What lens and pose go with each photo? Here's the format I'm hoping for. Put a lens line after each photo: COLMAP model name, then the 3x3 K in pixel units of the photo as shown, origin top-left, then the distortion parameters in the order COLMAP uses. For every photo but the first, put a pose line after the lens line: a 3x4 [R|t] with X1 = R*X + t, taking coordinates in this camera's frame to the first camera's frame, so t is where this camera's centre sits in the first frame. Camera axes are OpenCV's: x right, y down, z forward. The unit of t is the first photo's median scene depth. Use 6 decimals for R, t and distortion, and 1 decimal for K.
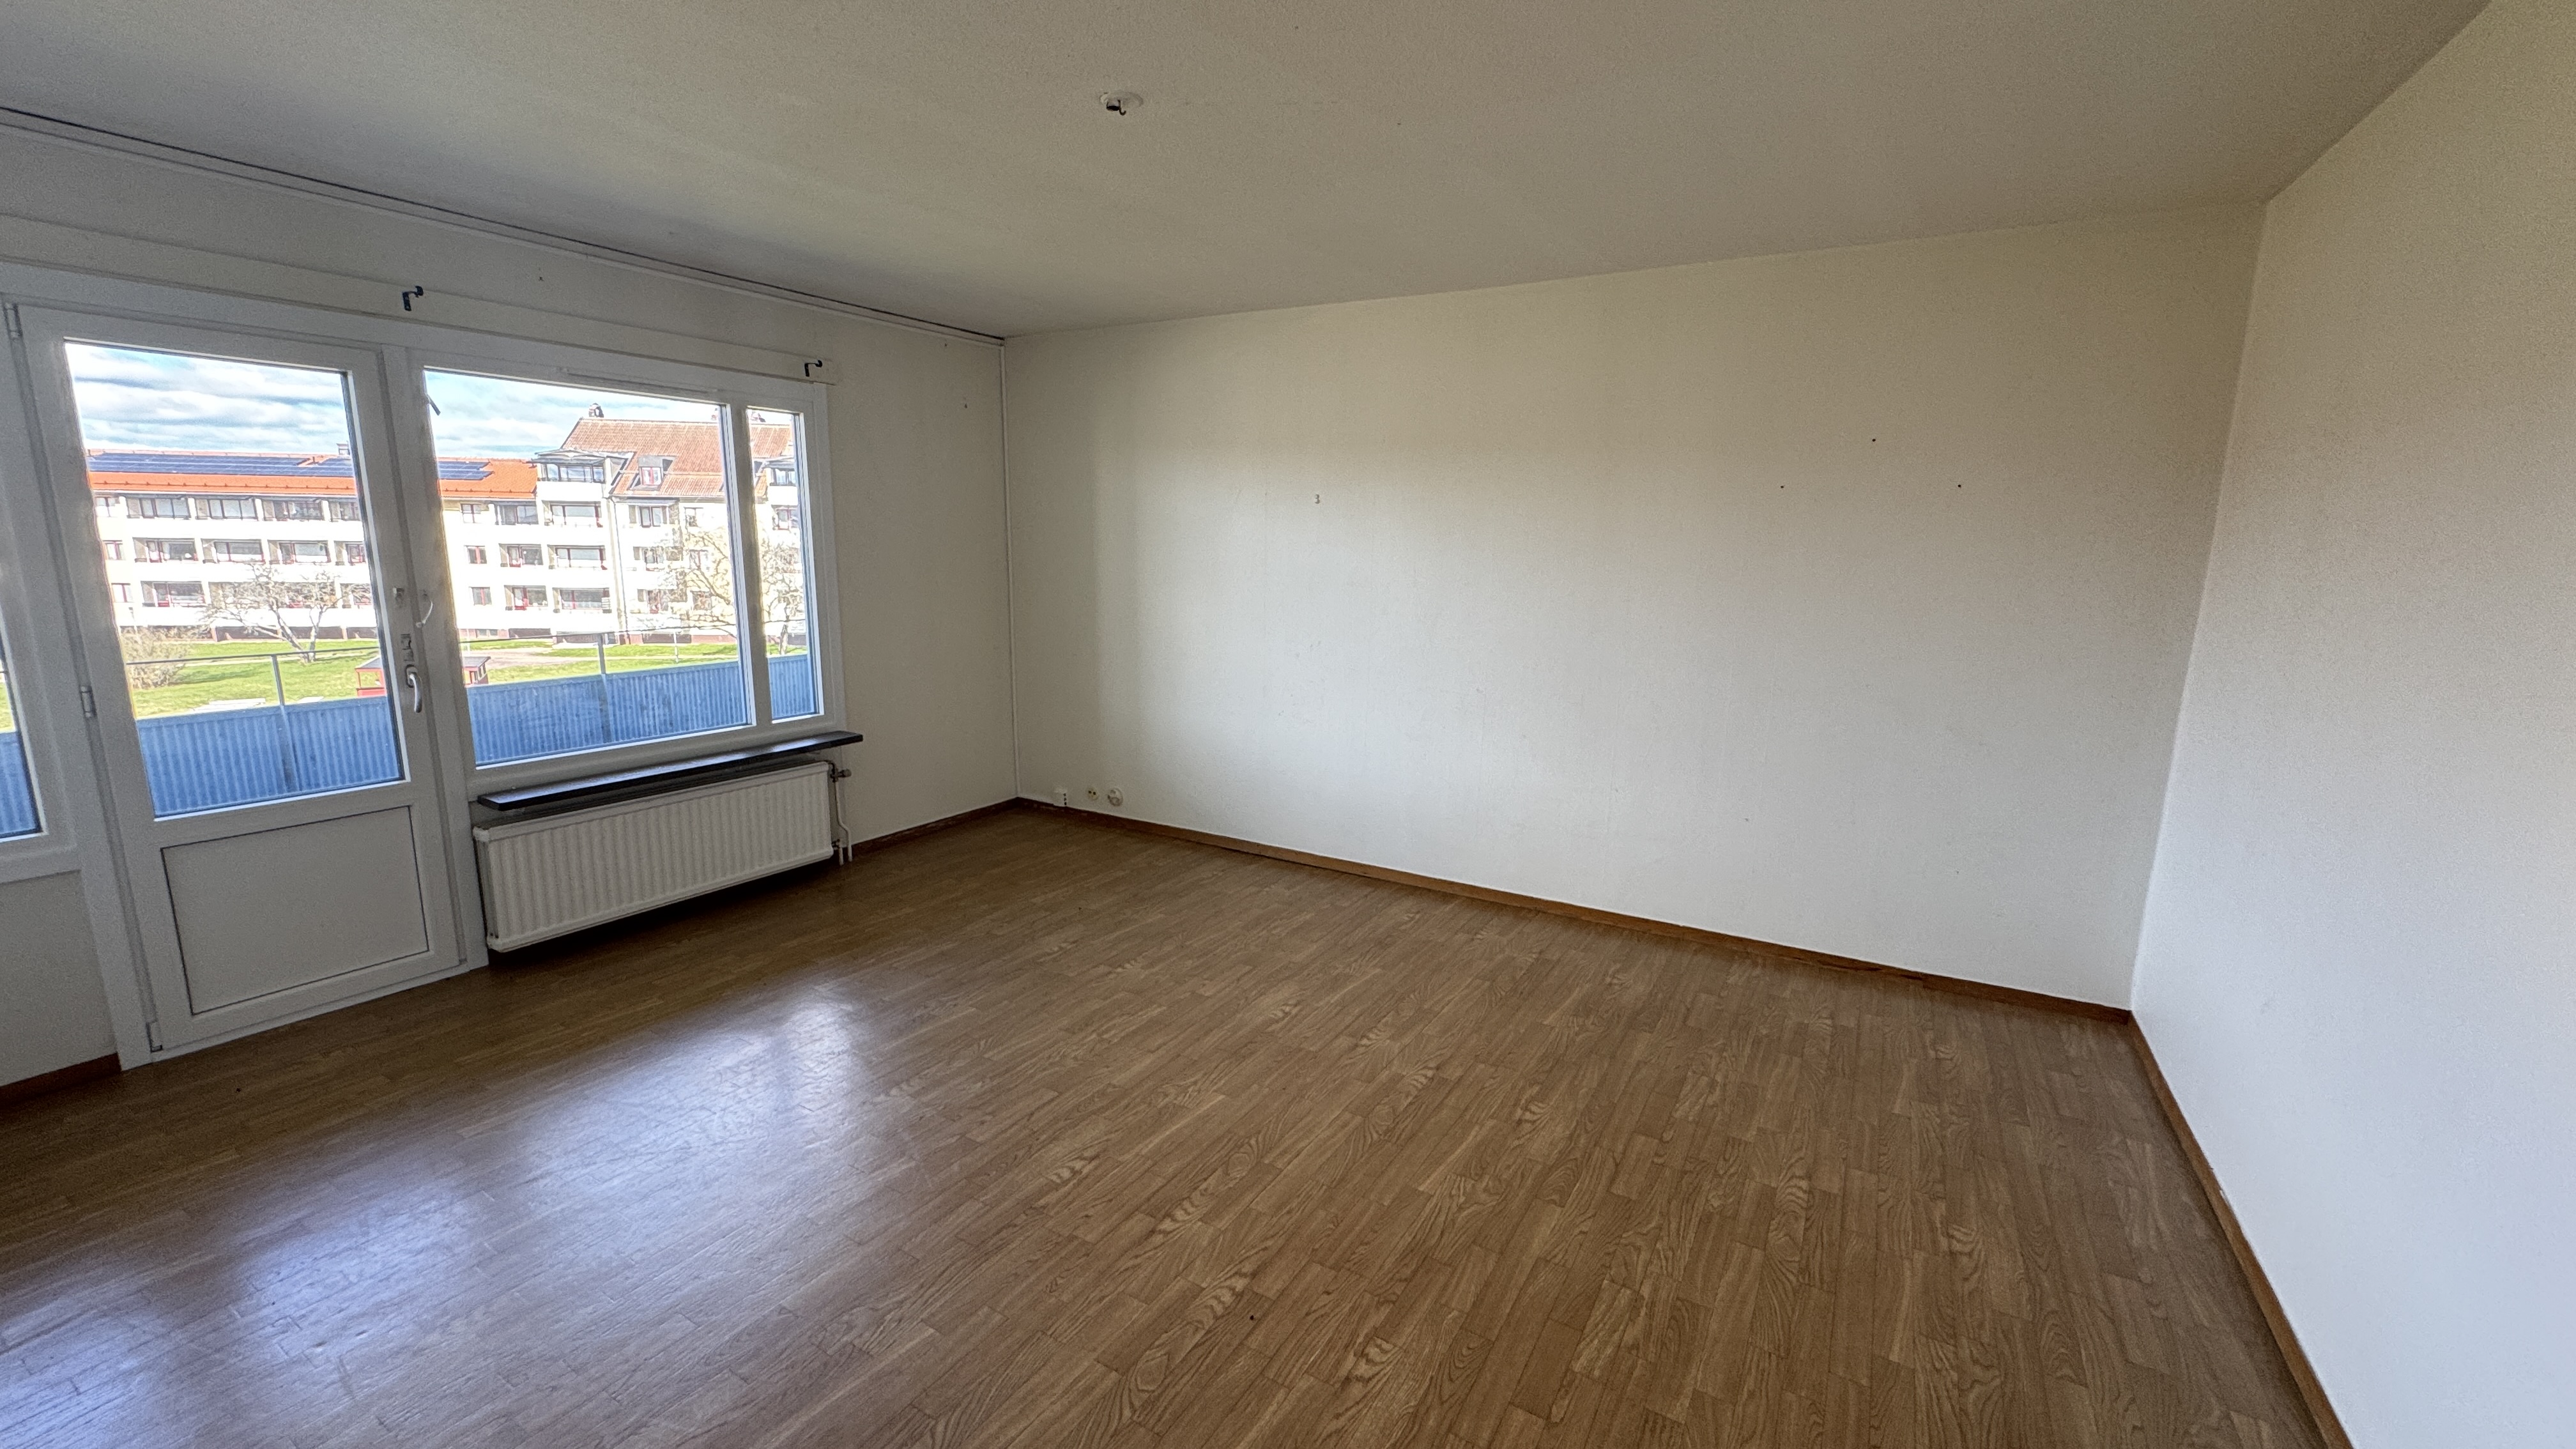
lens RADIAL K [[1017.8, 0, 1319.2], [0, 1017.8, 762.6], [0, 0, 1]] dist [-0.009169, 0.000794]
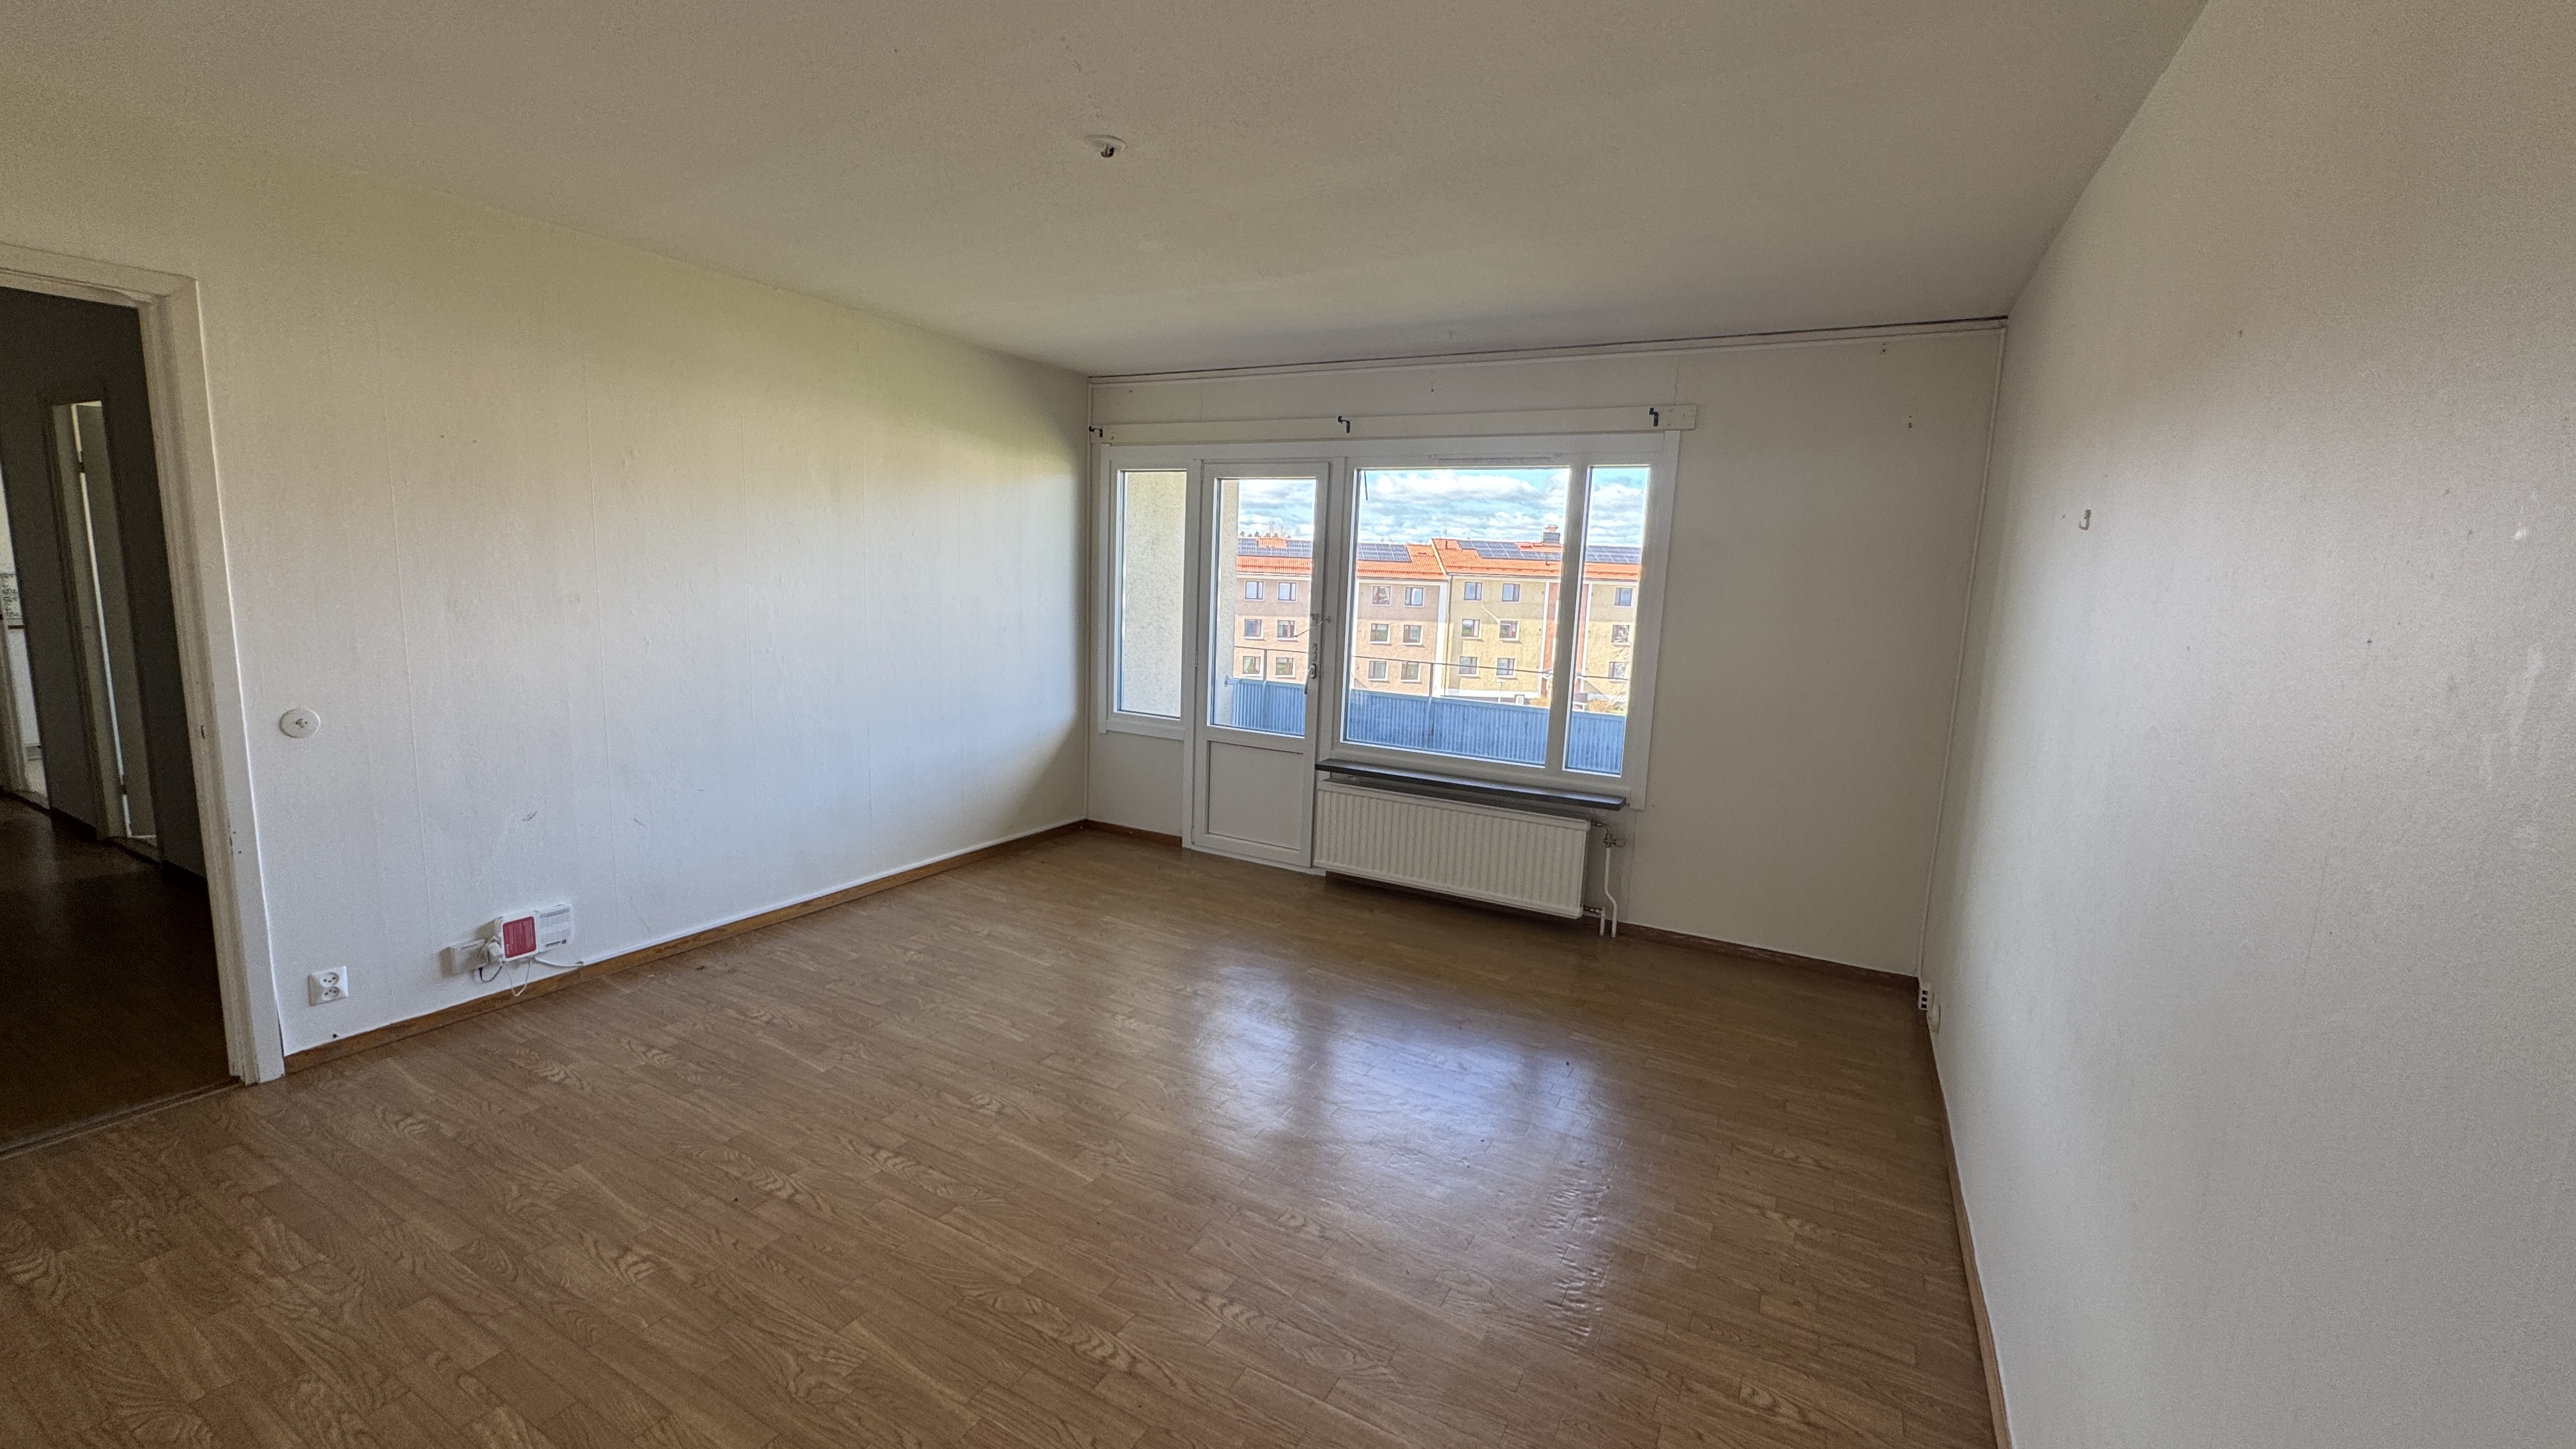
lens RADIAL K [[1017.8, 0, 1307.8], [0, 1017.8, 726.4], [0, 0, 1]] dist [-0.009169, 0.000794]
pose [[-0.001640, 0.127483, -0.991839, 0.588511], [-0.254381, 0.959160, 0.123703, -0.178351], [0.967103, 0.252508, 0.030856, 0.894334]]
